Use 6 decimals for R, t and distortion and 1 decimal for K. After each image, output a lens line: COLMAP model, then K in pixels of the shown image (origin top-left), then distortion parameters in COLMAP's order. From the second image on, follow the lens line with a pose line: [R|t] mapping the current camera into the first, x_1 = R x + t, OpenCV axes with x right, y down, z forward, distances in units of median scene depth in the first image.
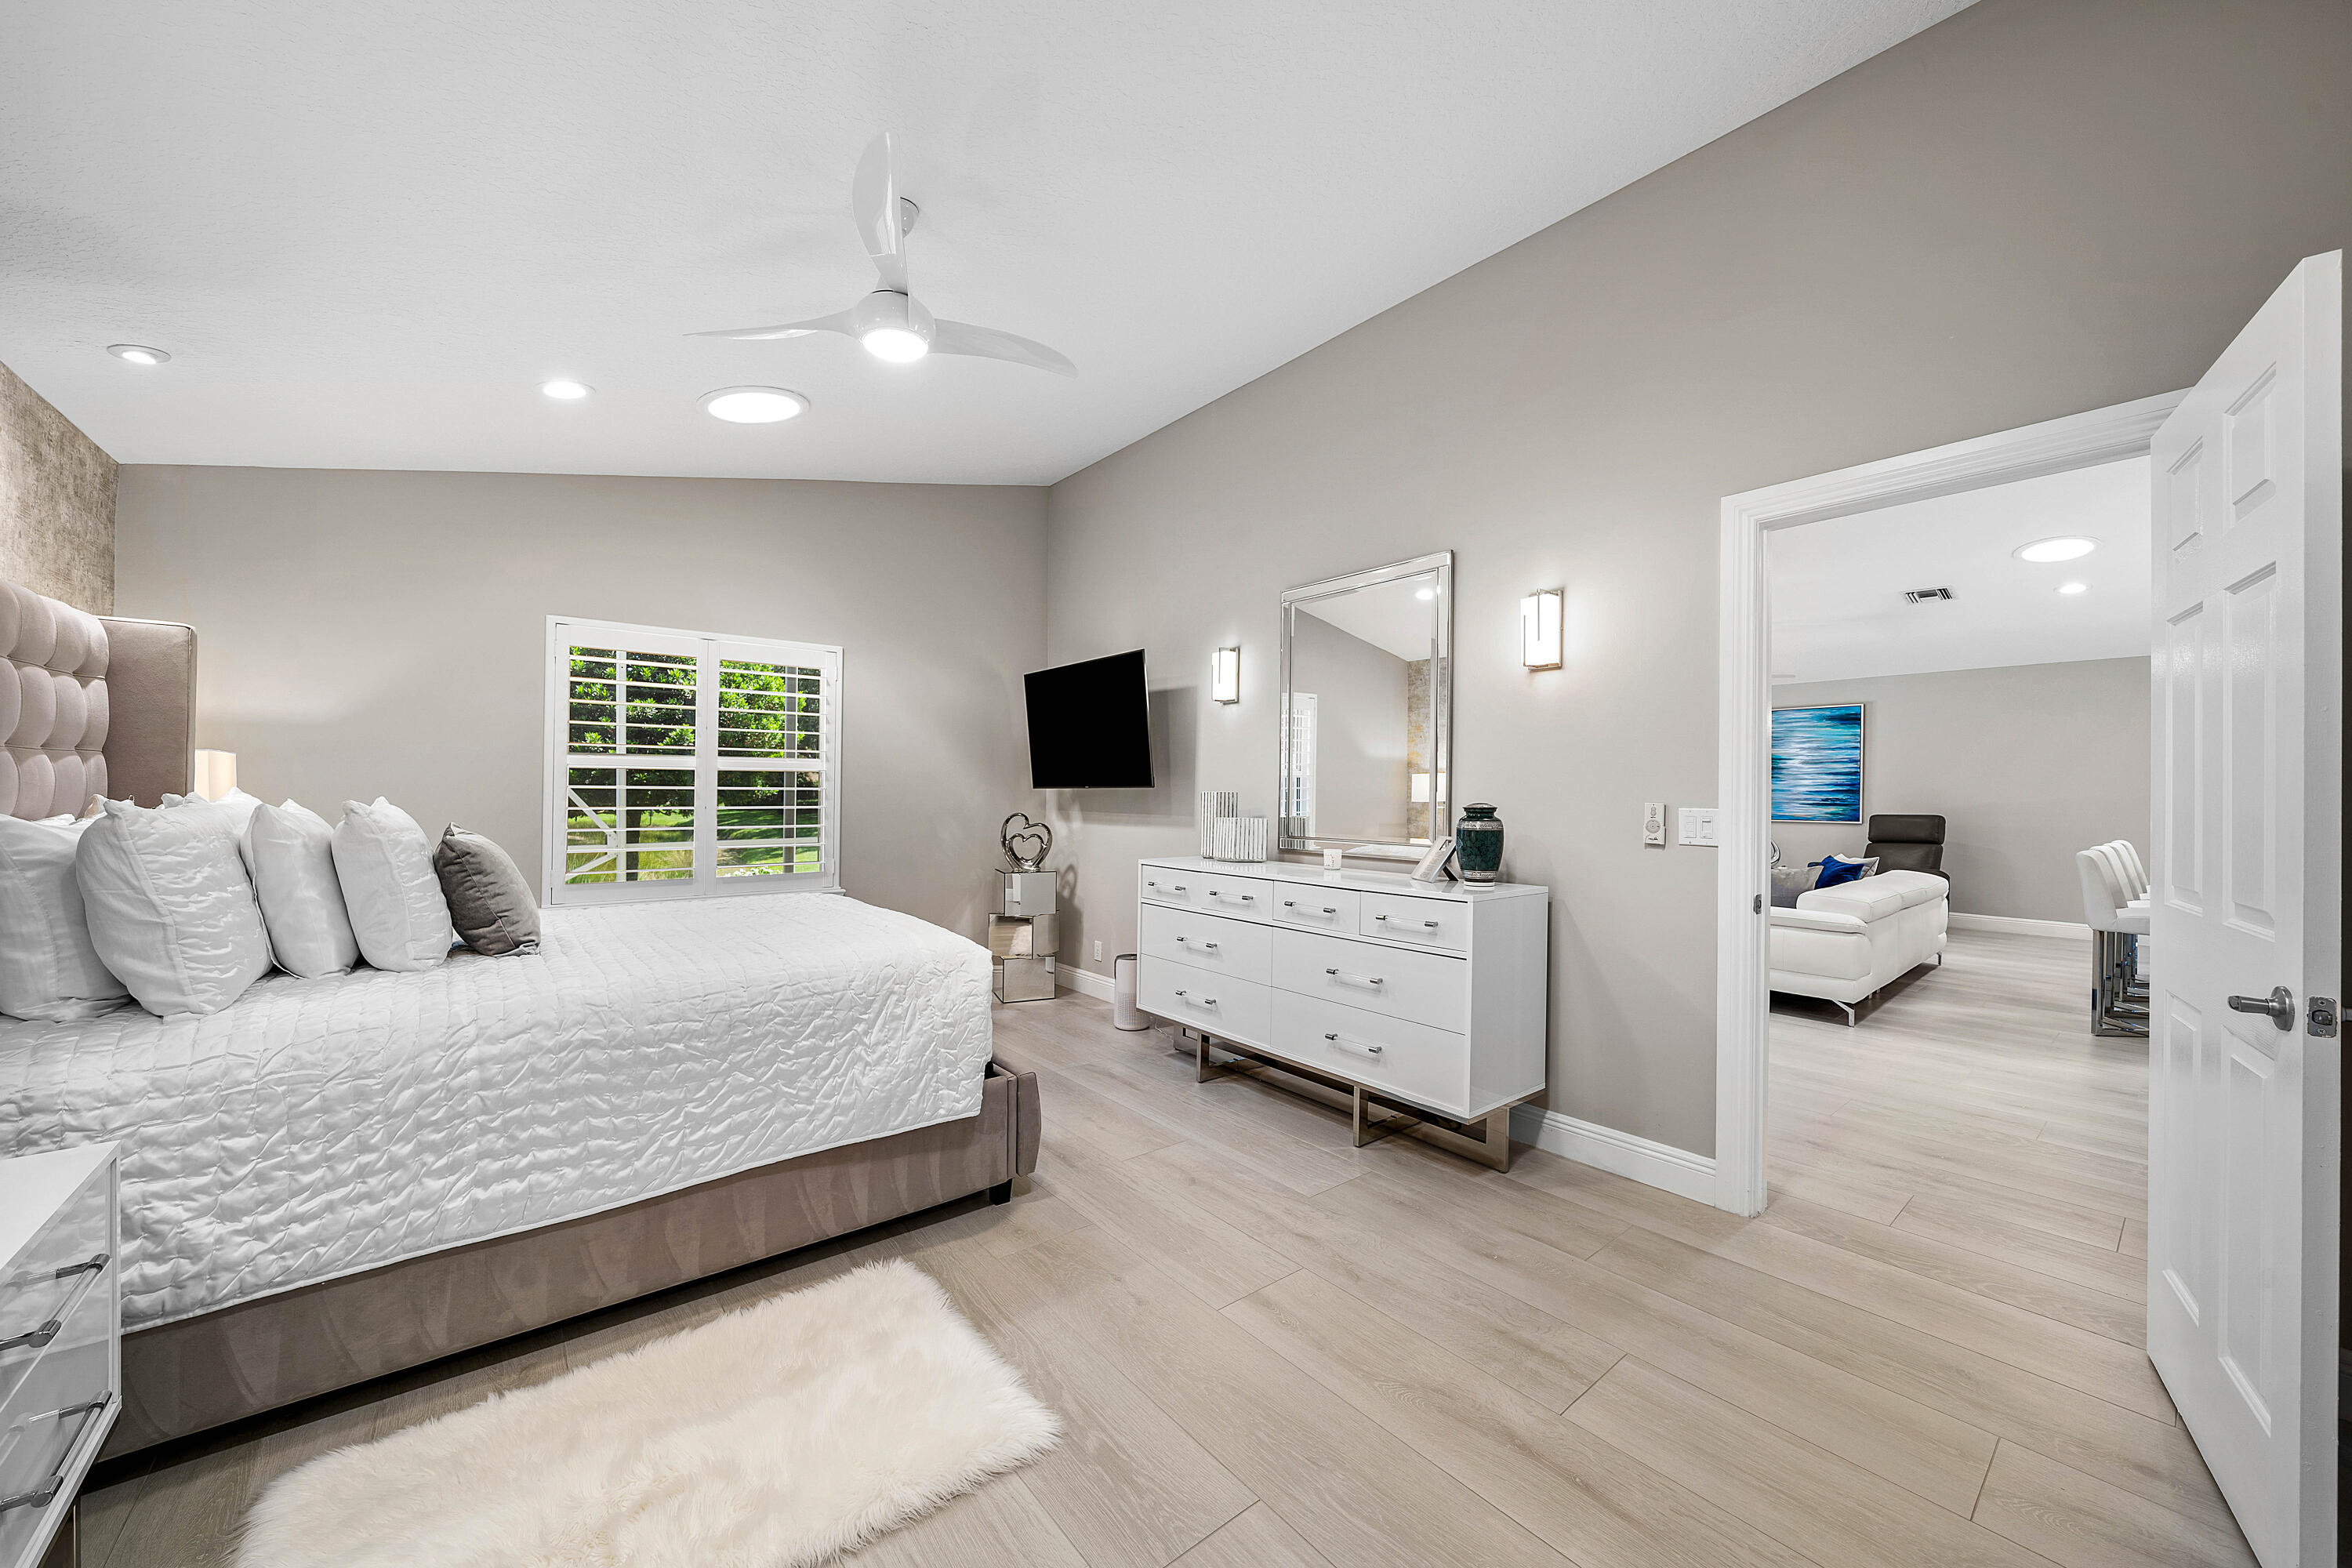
lens RADIAL K [[887.1, 0, 1190.0], [0, 887.1, 771.8], [0, 0, 1]] dist [-0.009552, 0.001613]
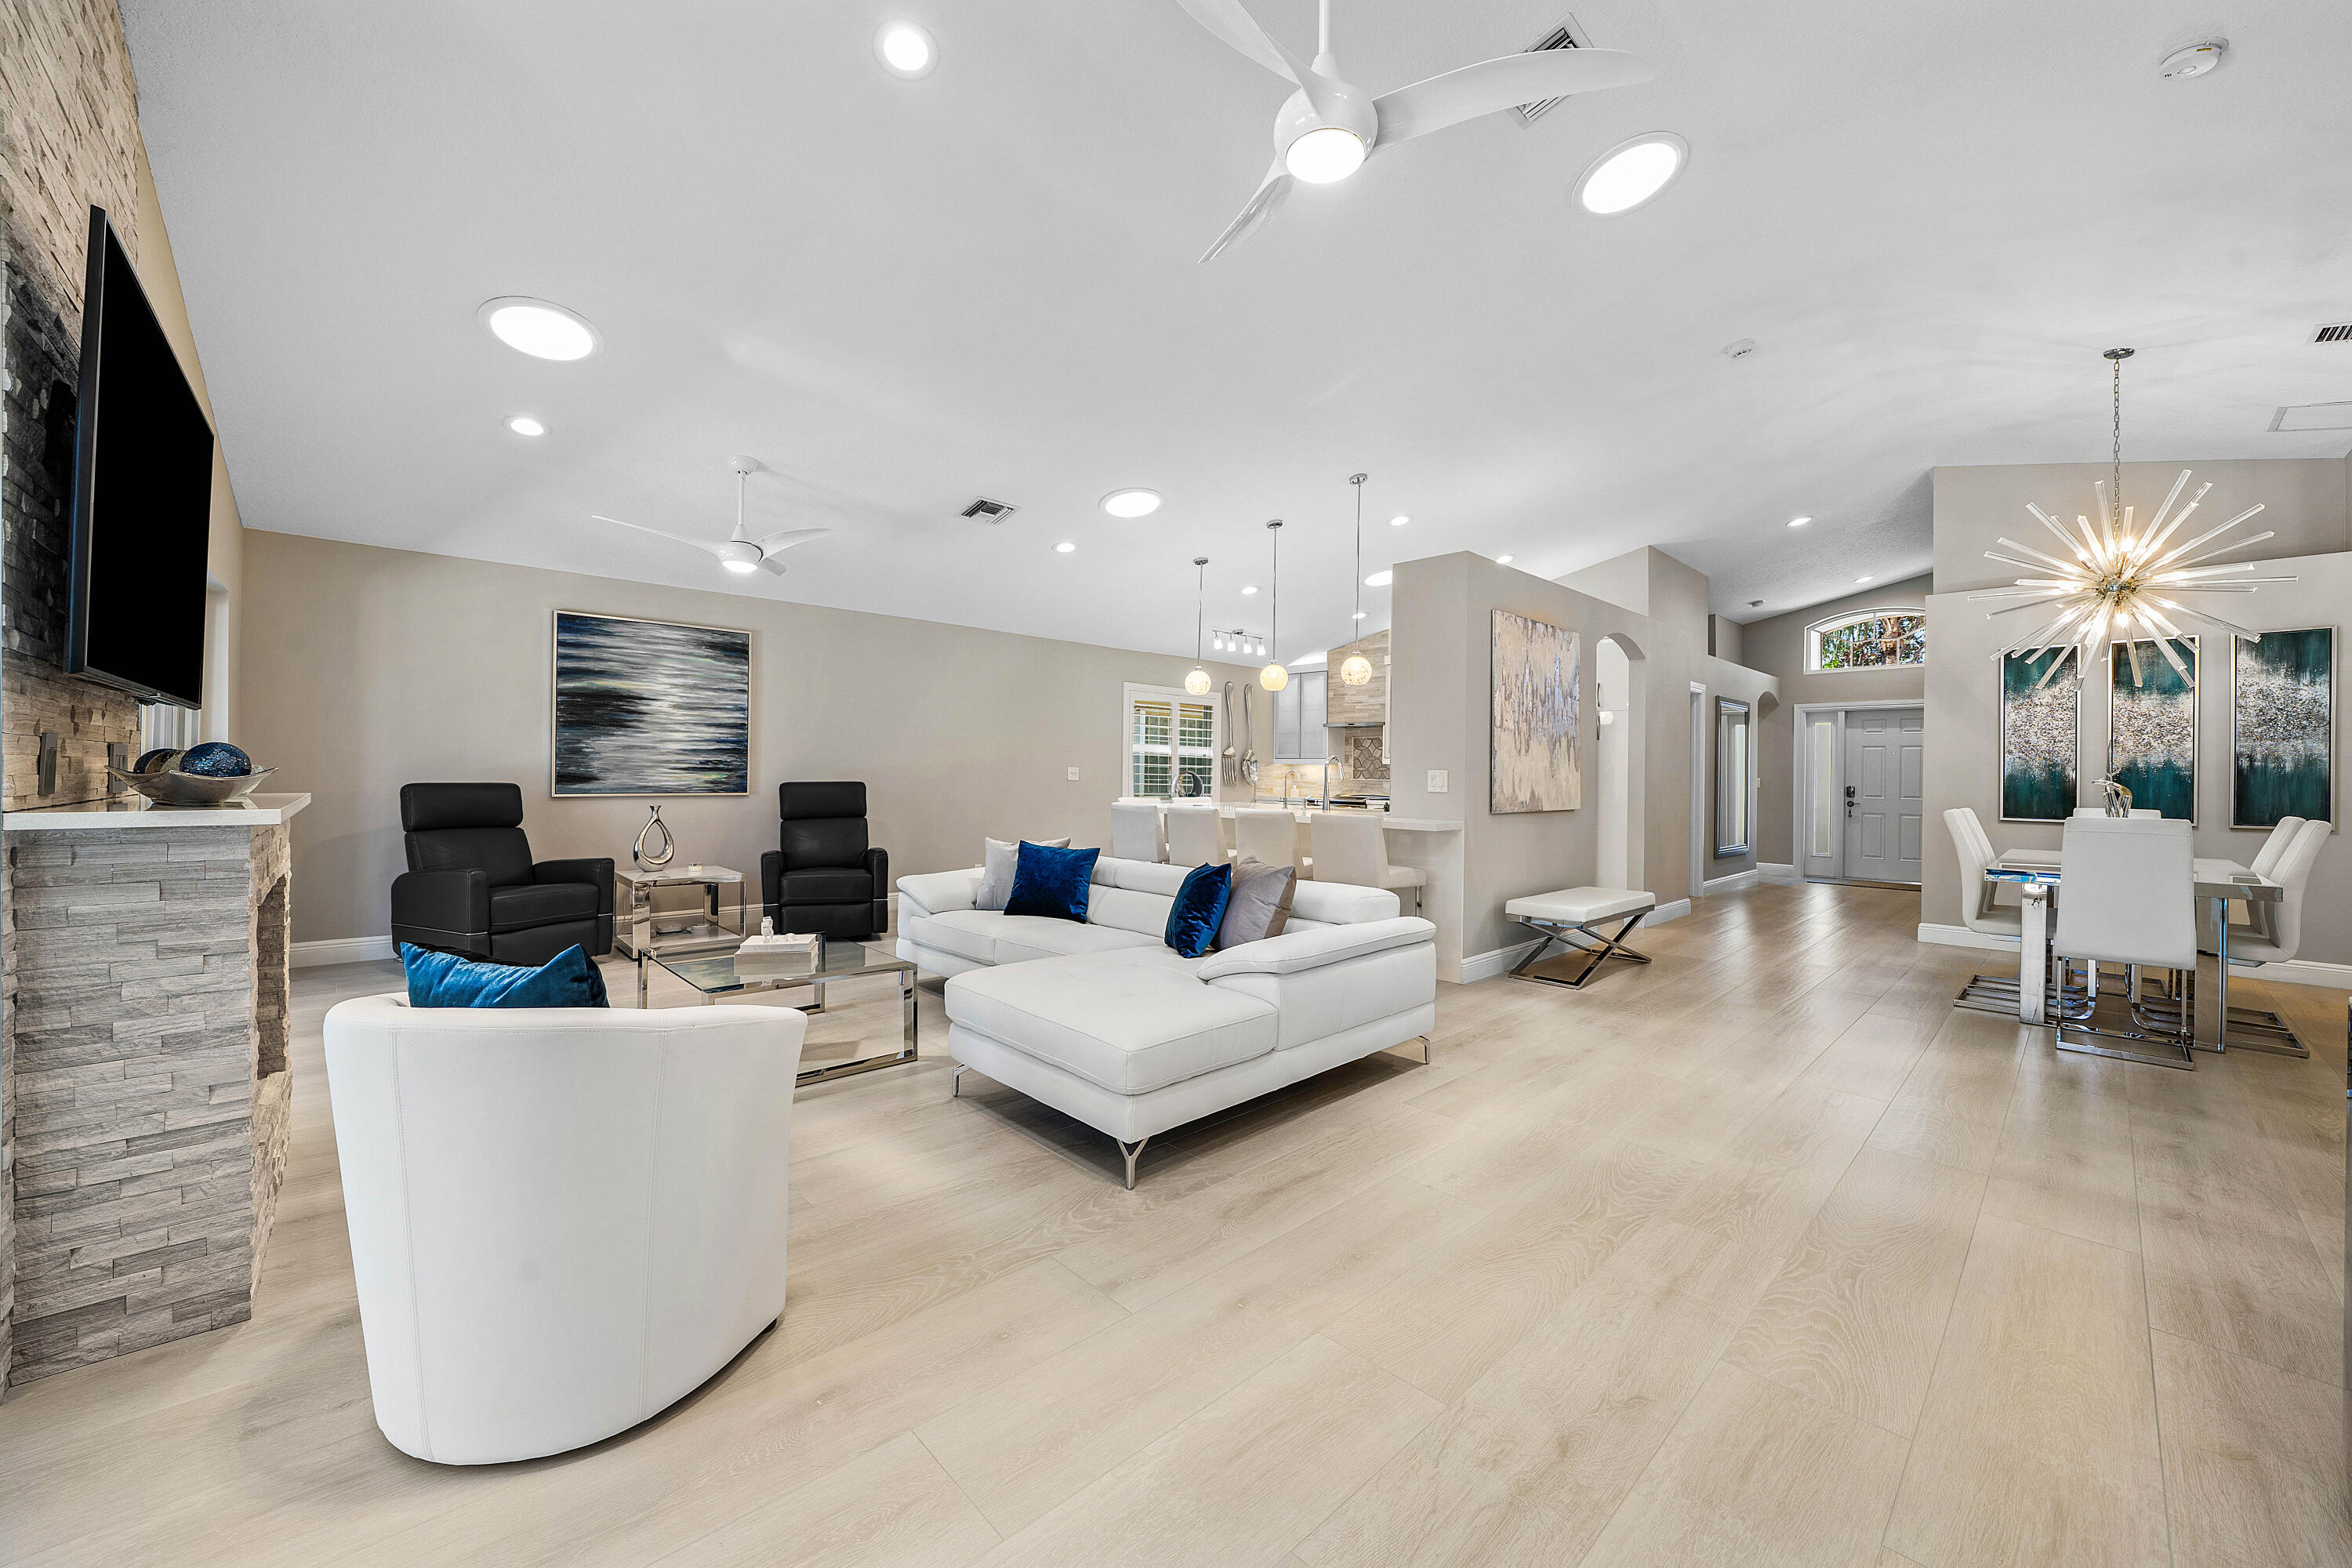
lens RADIAL K [[887.1, 0, 1197.8], [0, 887.1, 762.5], [0, 0, 1]] dist [-0.009552, 0.001613]
pose [[-0.063664, 0.001018, 0.997971, 0.005934], [-0.032816, 0.999457, -0.003113, 0.045510], [-0.997432, -0.032948, -0.063596, 1.417214]]
